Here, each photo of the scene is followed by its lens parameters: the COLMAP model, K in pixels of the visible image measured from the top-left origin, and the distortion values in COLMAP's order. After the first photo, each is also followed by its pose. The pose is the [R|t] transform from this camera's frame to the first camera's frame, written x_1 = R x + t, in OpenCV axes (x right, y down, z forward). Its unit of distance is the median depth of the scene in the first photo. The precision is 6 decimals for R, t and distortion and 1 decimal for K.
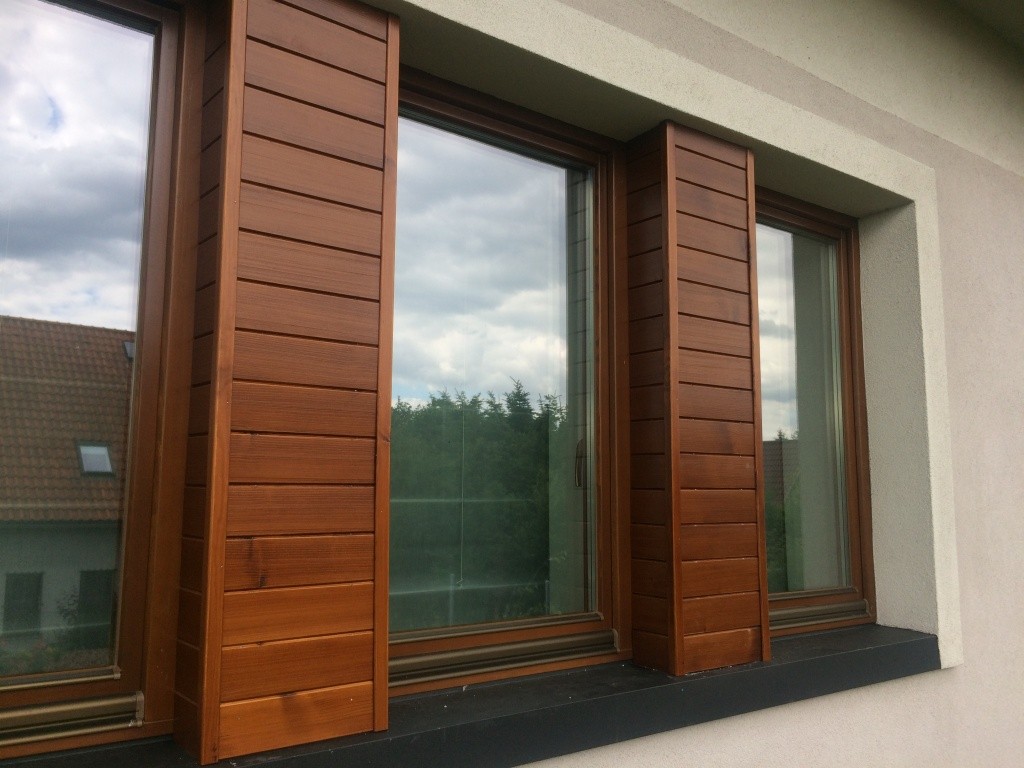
lens RADIAL K [[877.3, 0, 509.4], [0, 877.3, 376.8], [0, 0, 1]] dist [0.080886, -0.109229]
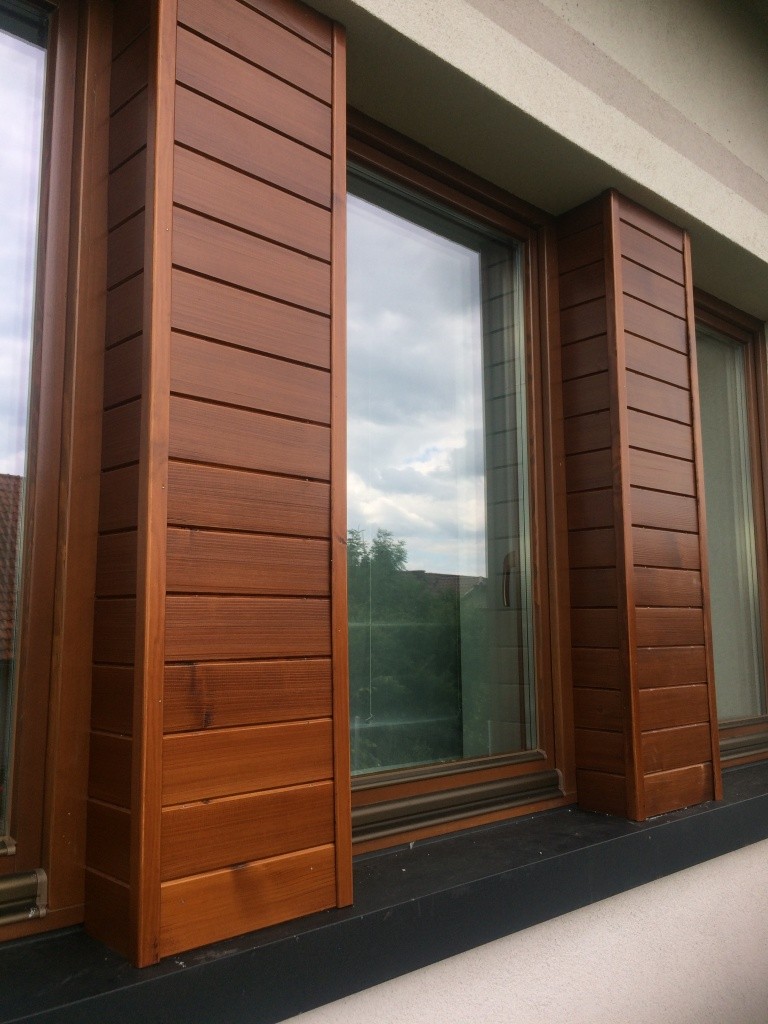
lens RADIAL K [[877.3, 0, 383.4], [0, 877.3, 508.1], [0, 0, 1]] dist [0.080886, -0.109229]
pose [[0.995405, 0.000957, 0.095751, -0.134430], [-0.000220, 0.999970, -0.007703, 0.035218], [-0.095756, 0.007647, 0.995375, 0.146474]]
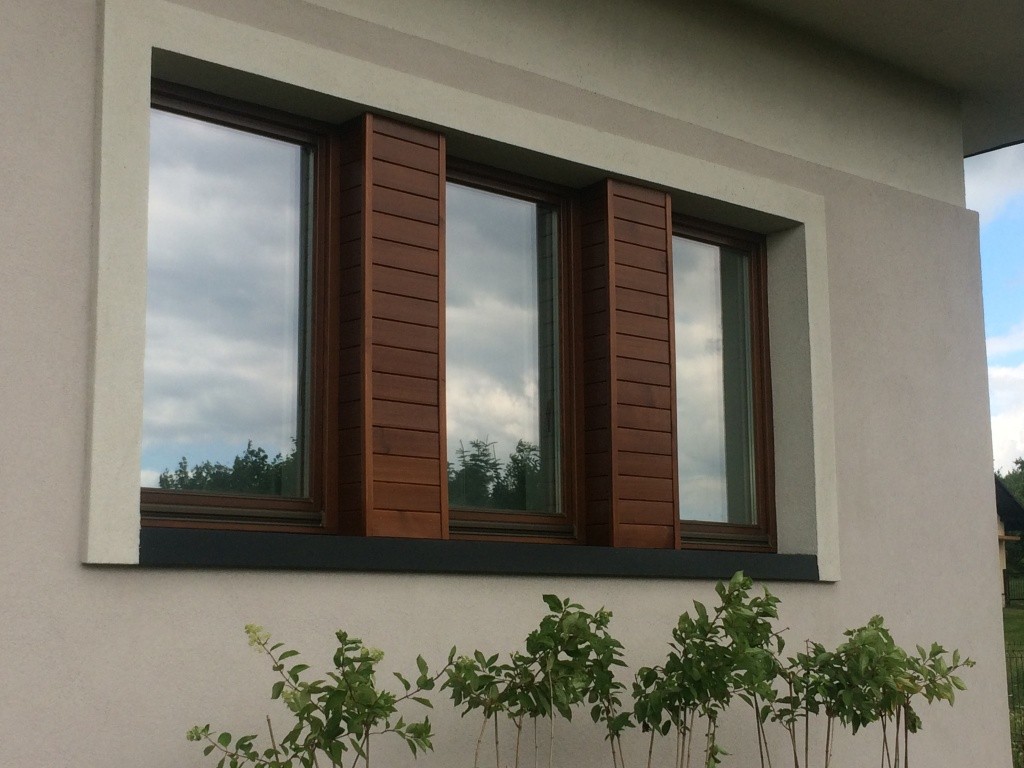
lens RADIAL K [[1531.7, 0, 507.9], [0, 1531.7, 391.7], [0, 0, 1]] dist [0.000876, 0.000000]
pose [[0.997035, -0.003578, 0.076868, -0.184412], [0.005338, 0.999728, -0.022708, 0.121512], [-0.076766, 0.023051, 0.996783, -1.527255]]
